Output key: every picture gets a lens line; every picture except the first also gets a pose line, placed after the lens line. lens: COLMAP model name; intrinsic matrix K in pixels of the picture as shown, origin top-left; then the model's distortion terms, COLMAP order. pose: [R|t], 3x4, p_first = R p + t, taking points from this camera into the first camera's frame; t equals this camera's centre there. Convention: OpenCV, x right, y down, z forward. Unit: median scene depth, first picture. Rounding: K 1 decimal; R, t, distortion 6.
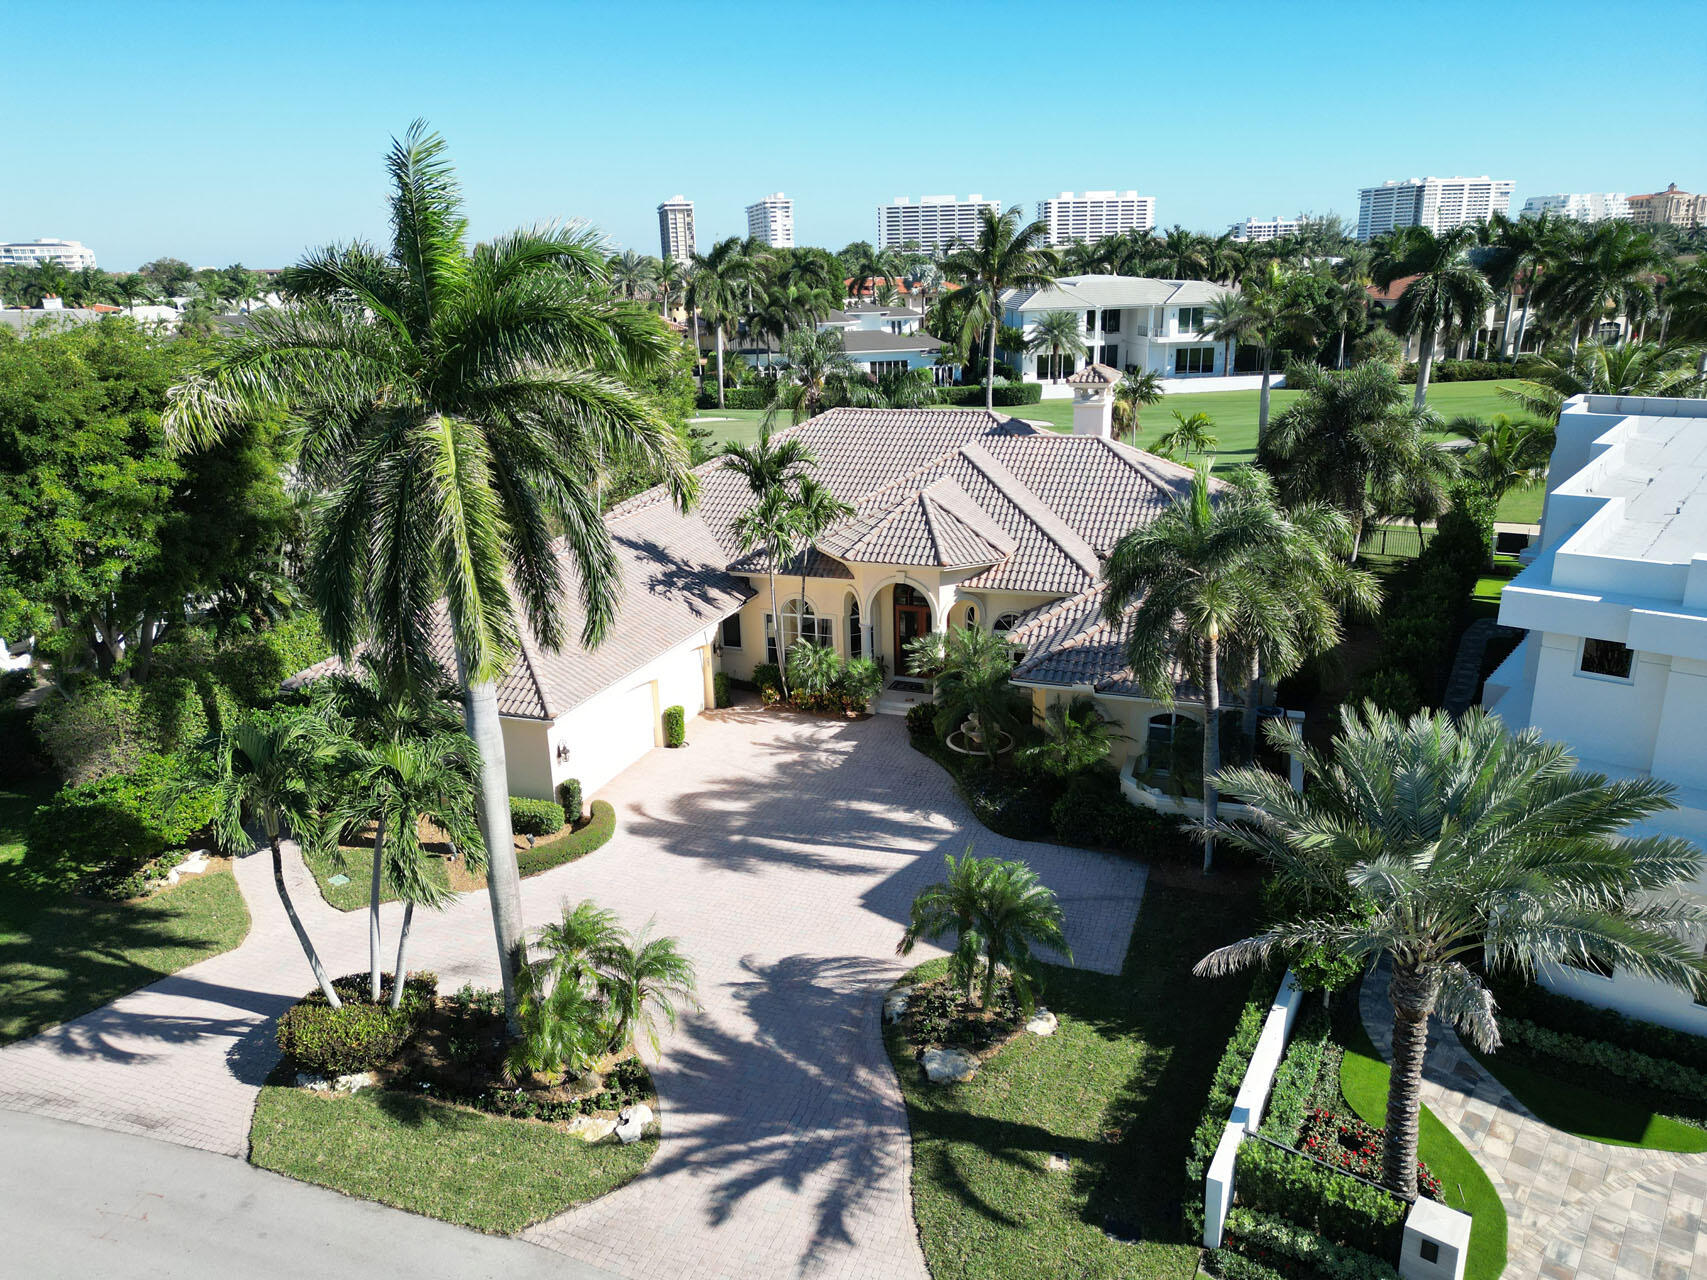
lens RADIAL K [[1193.9, 0, 853.5], [0, 1193.9, 640.0], [0, 0, 1]] dist [0.072277, -0.062299]
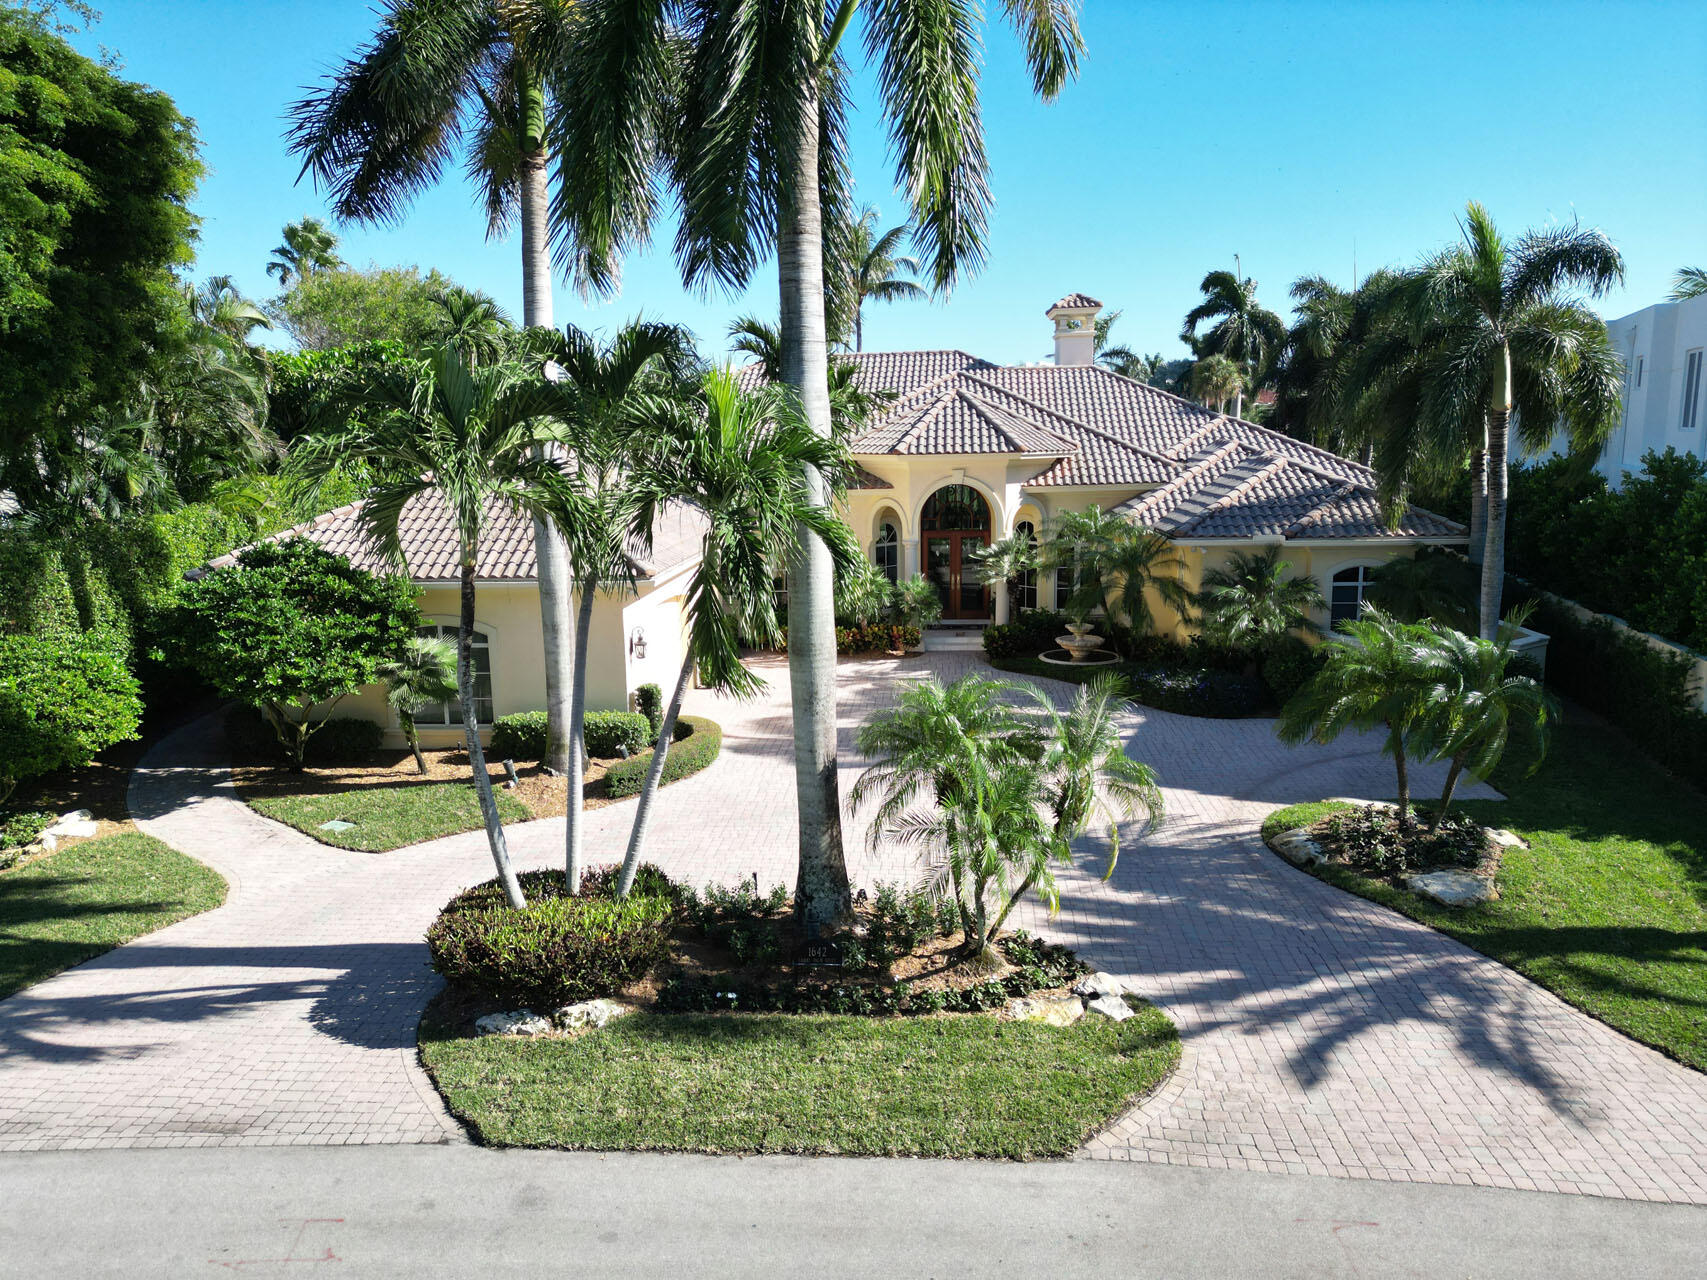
lens RADIAL K [[1193.9, 0, 853.5], [0, 1193.9, 640.0], [0, 0, 1]] dist [0.072277, -0.062299]
pose [[0.960960, -0.038891, 0.273942, -0.428246], [0.076426, 0.988863, -0.127709, 0.262418], [-0.265924, 0.143660, 0.953229, 0.379029]]
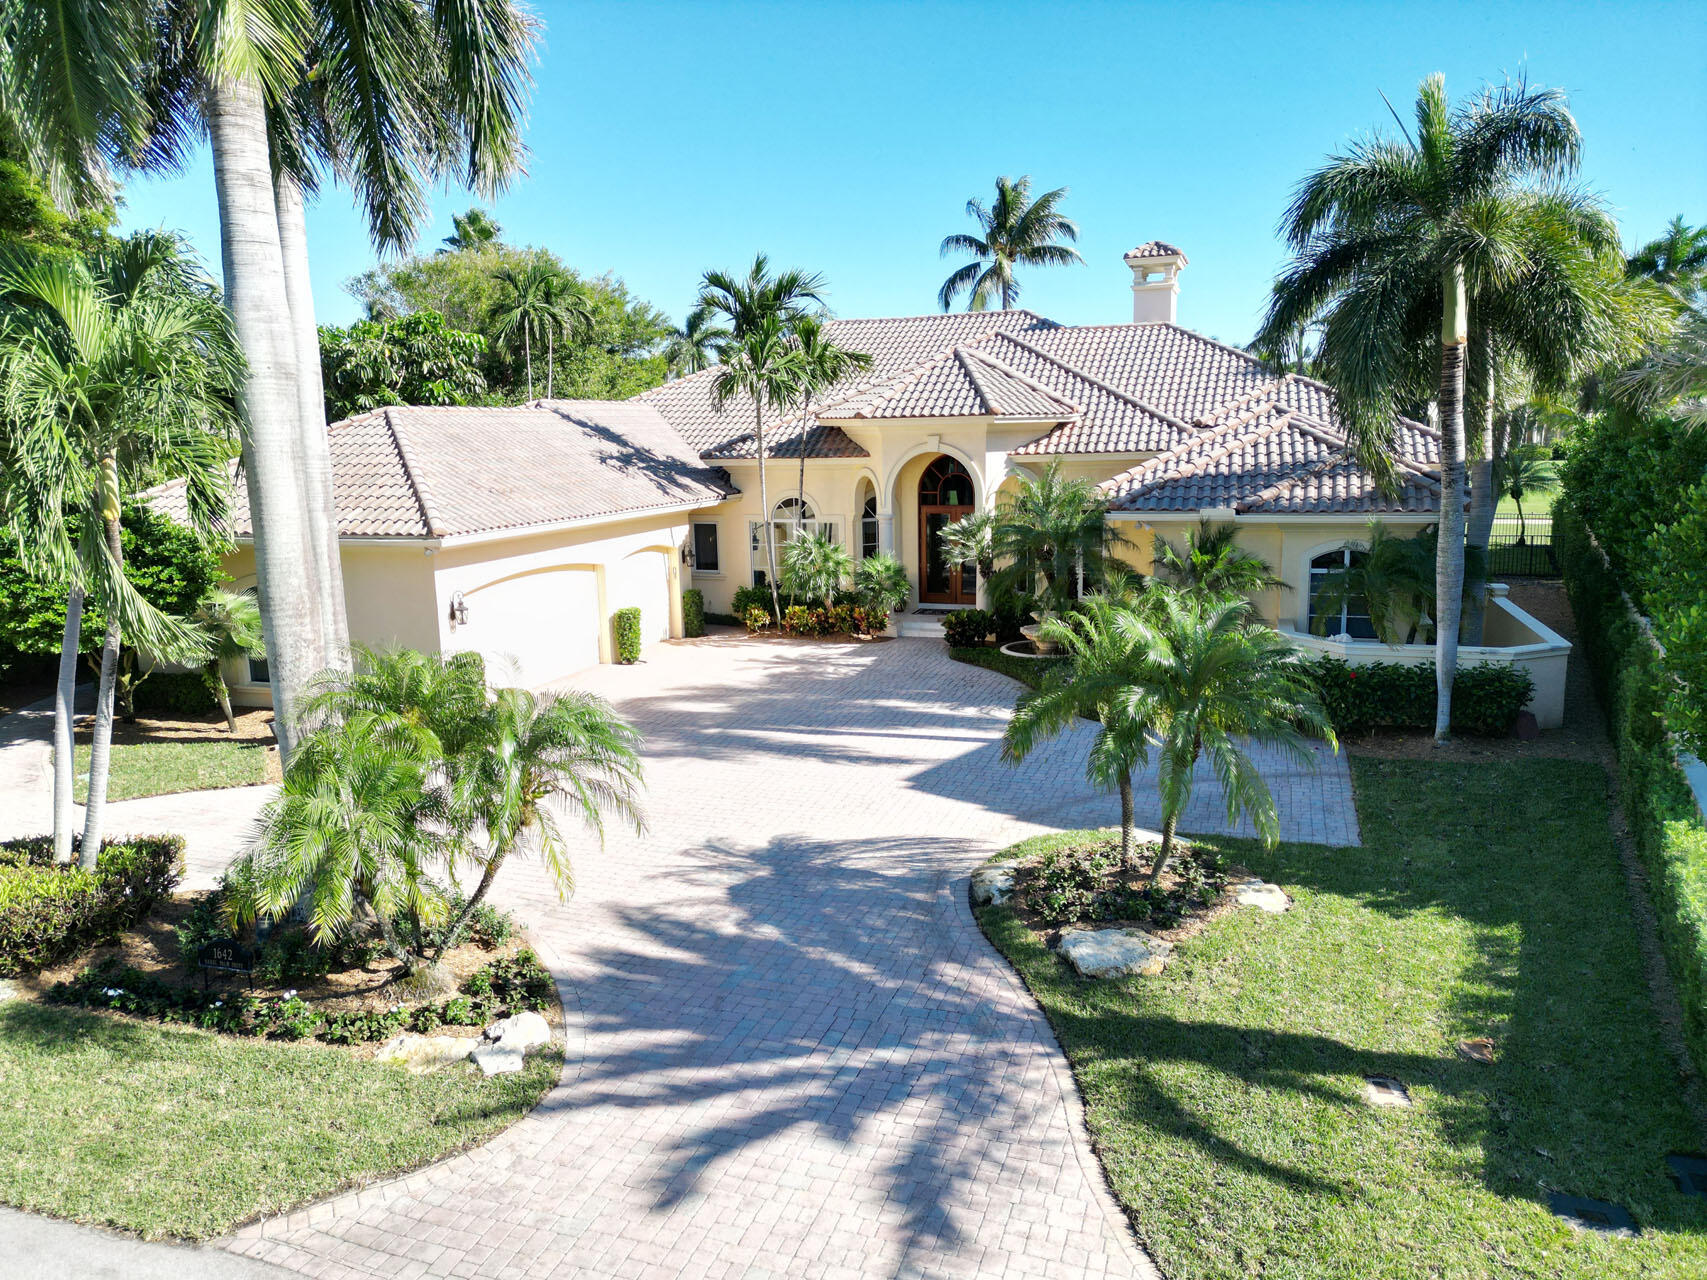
lens RADIAL K [[1193.9, 0, 853.5], [0, 1193.9, 640.0], [0, 0, 1]] dist [0.072277, -0.062299]
pose [[0.999682, 0.001852, 0.025131, -0.047553], [0.001481, 0.991253, -0.131966, 0.274038], [-0.025156, 0.131961, 0.990936, 0.434792]]
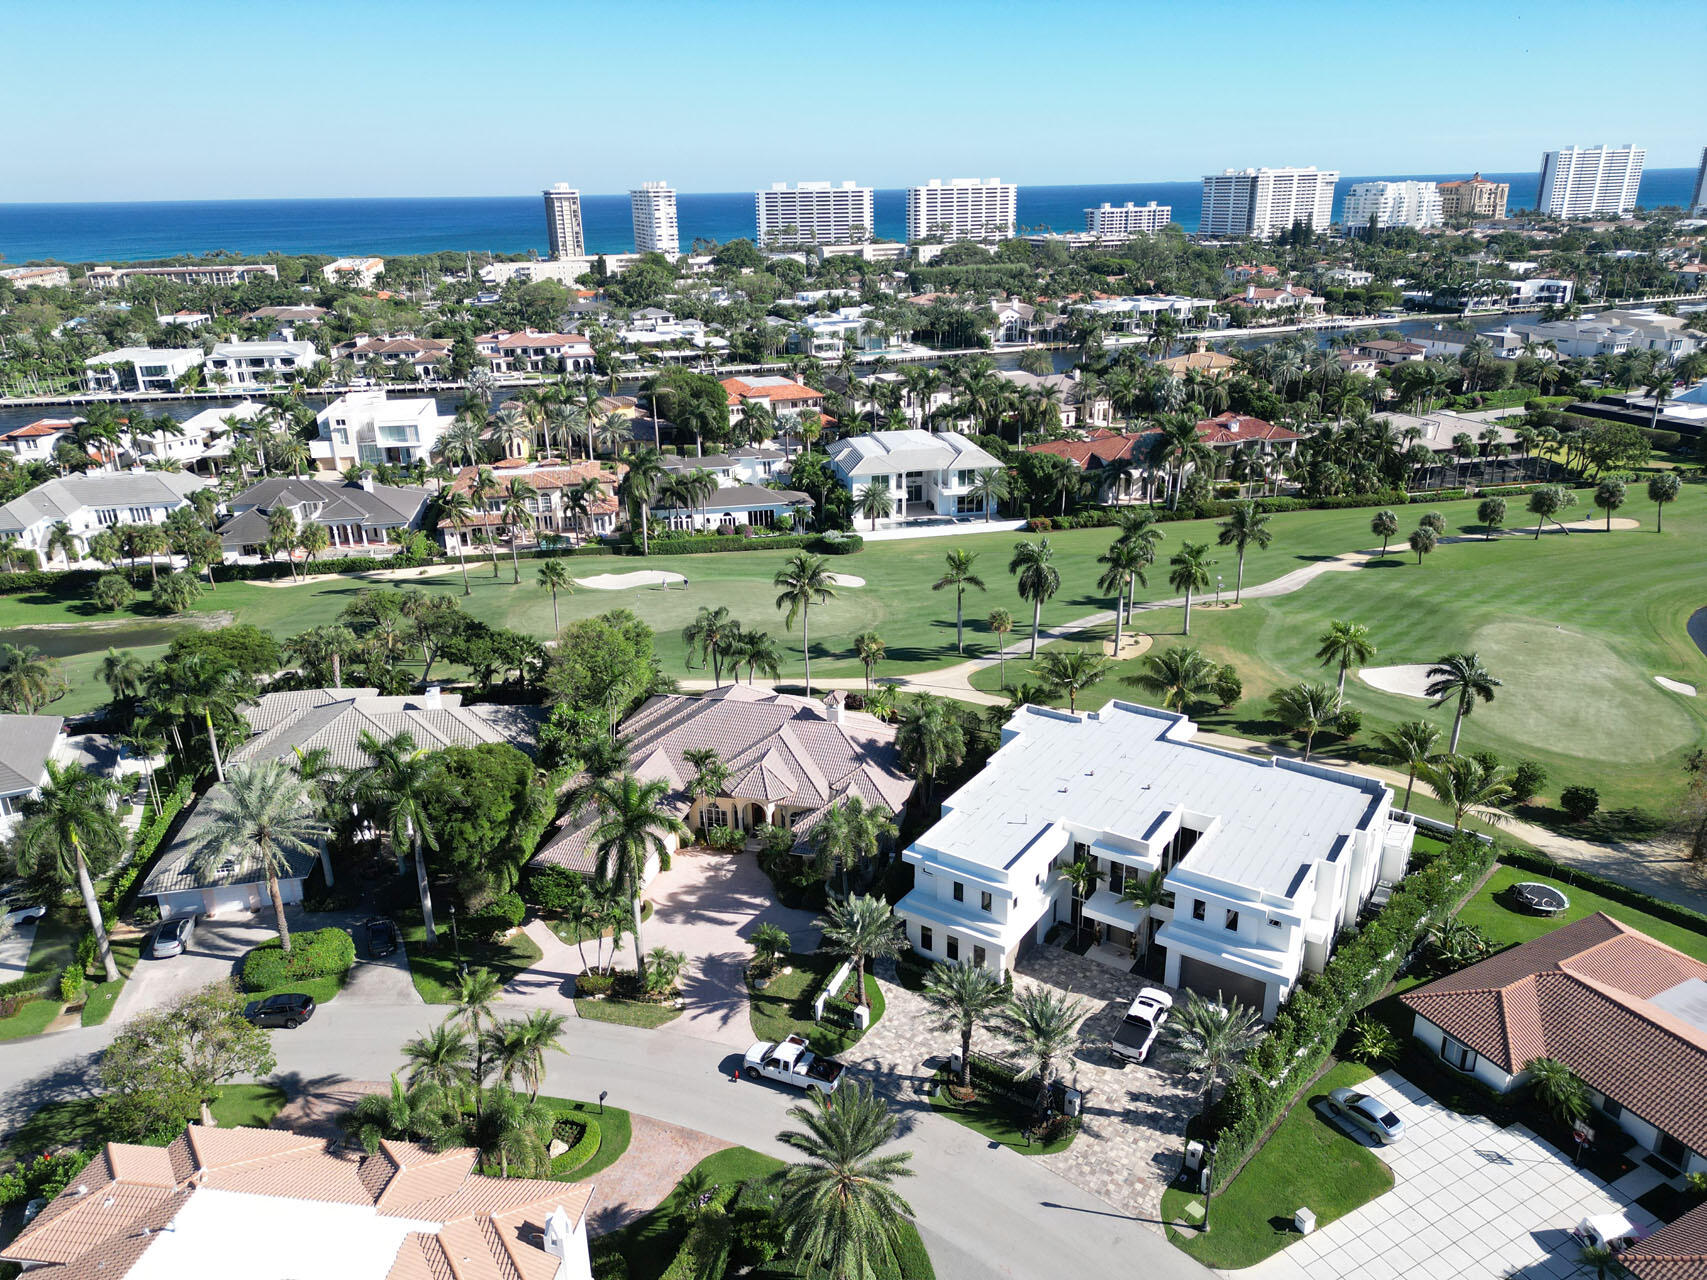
lens RADIAL K [[1193.9, 0, 853.5], [0, 1193.9, 640.0], [0, 0, 1]] dist [0.072277, -0.062299]
pose [[0.995780, -0.024769, 0.088366, 0.058644], [0.020091, 0.998369, 0.053440, -0.867651], [-0.089546, -0.051439, 0.994653, -2.568862]]
